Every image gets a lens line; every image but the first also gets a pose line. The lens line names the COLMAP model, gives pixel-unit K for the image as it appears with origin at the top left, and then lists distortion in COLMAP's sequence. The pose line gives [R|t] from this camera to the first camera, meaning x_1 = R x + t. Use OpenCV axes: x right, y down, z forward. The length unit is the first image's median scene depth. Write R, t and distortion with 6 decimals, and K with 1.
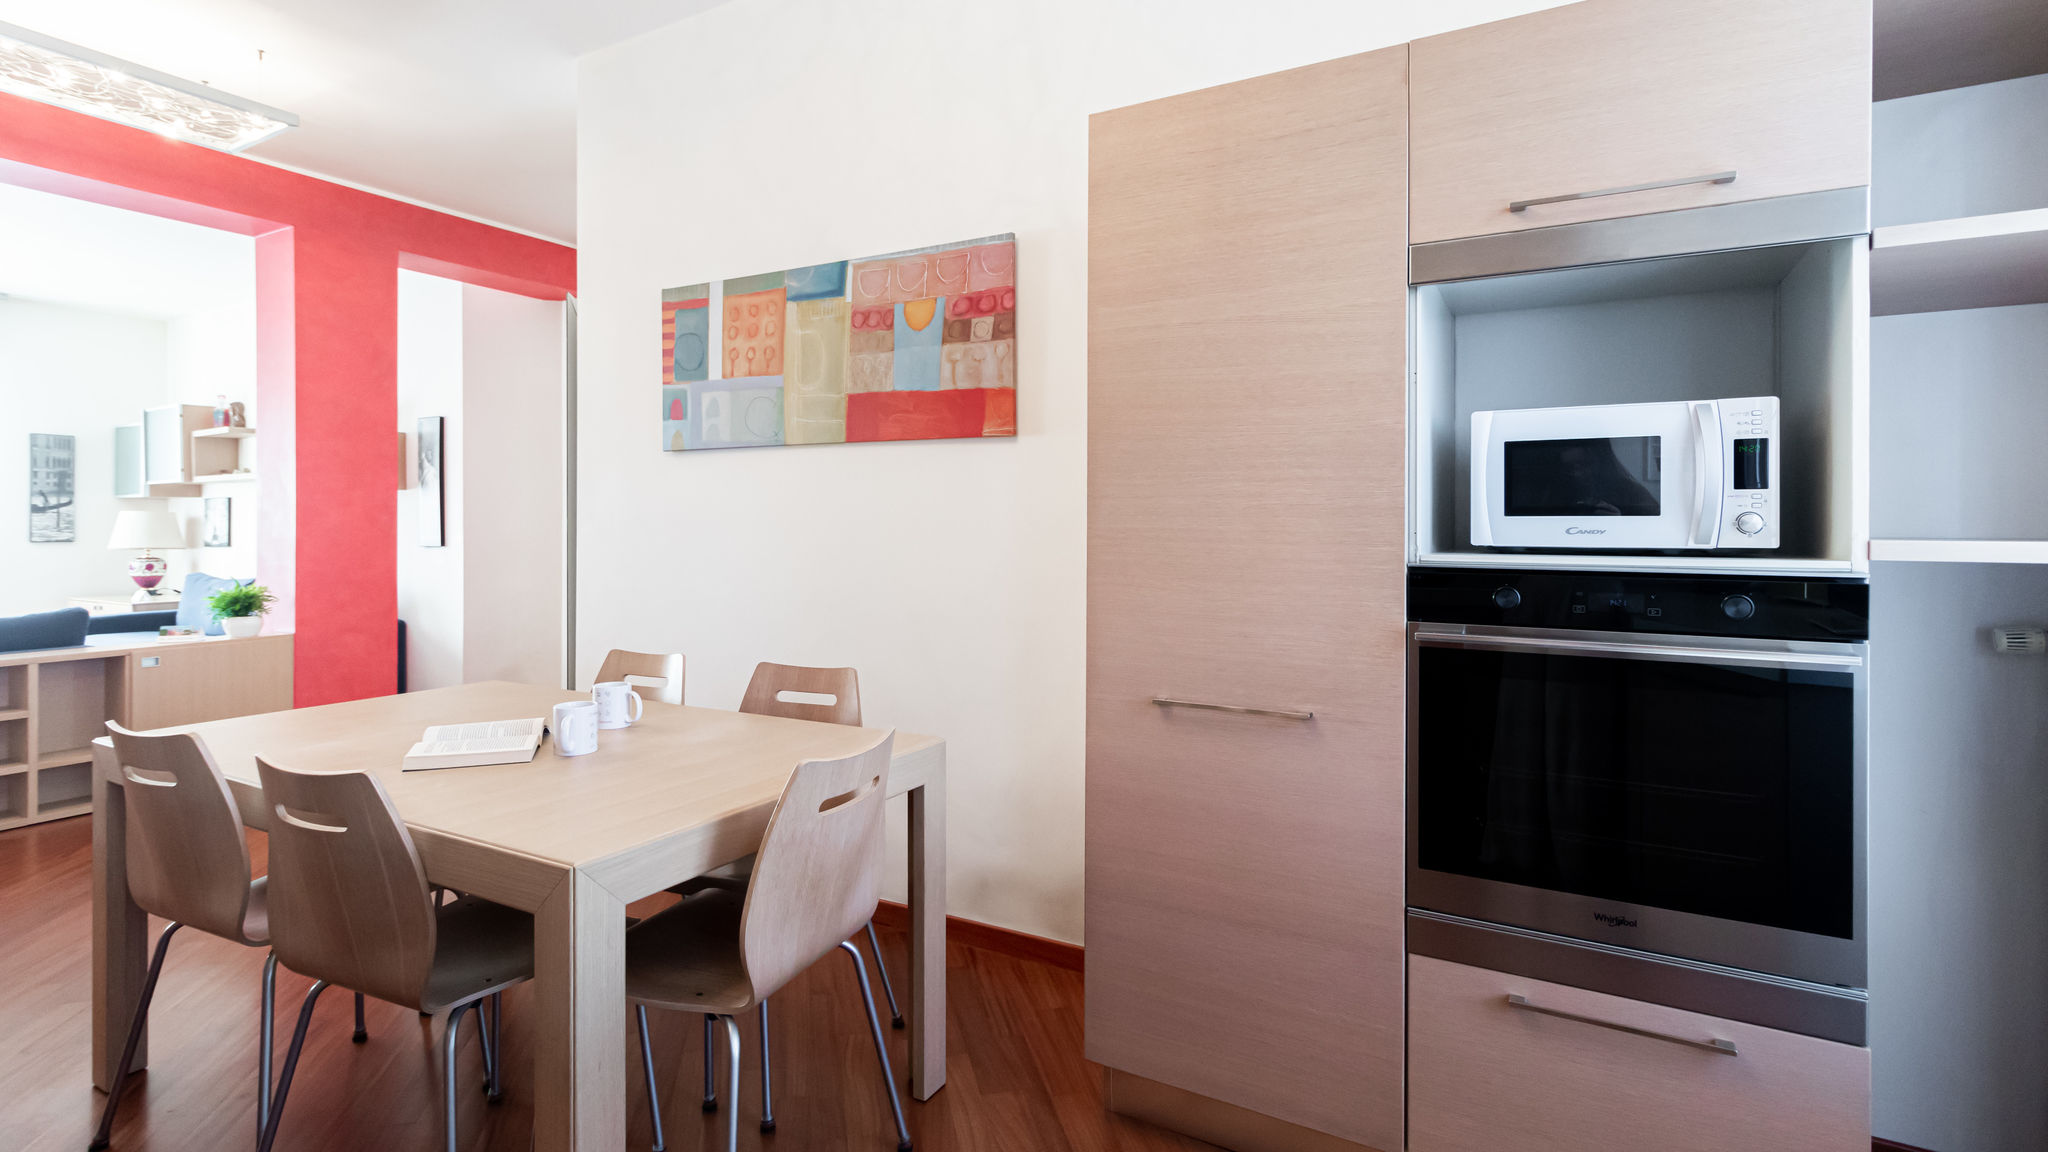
lens RADIAL K [[957.8, 0, 1034.7], [0, 957.8, 520.9], [0, 0, 1]] dist [0.002775, 0.000120]
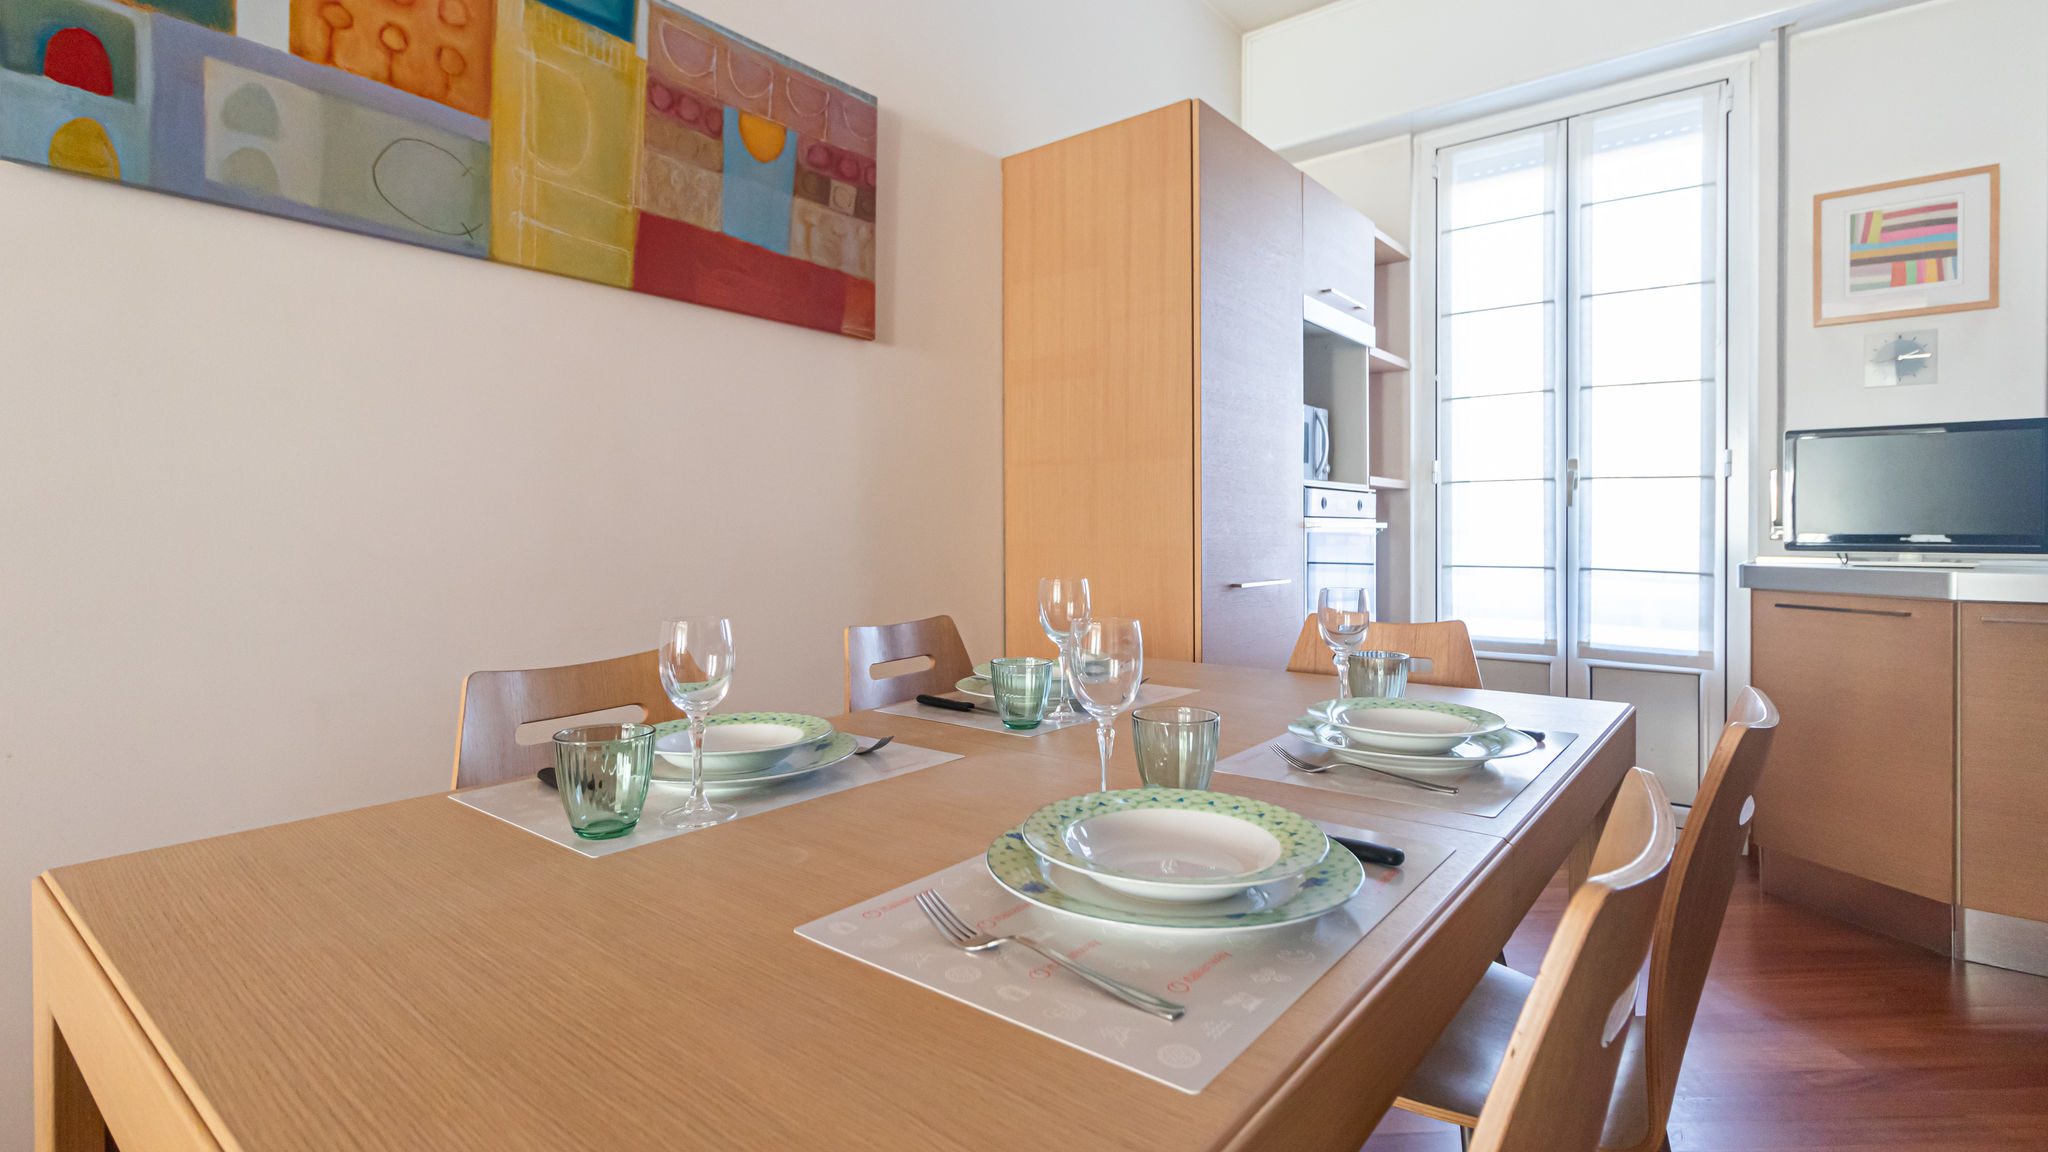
lens RADIAL K [[957.8, 0, 1016.6], [0, 957.8, 541.4], [0, 0, 1]] dist [0.002775, 0.000120]
pose [[0.170891, -0.016895, 0.985145, -0.687825], [0.001700, 0.999857, 0.016852, 0.061253], [-0.985288, -0.001205, 0.170895, 0.602984]]
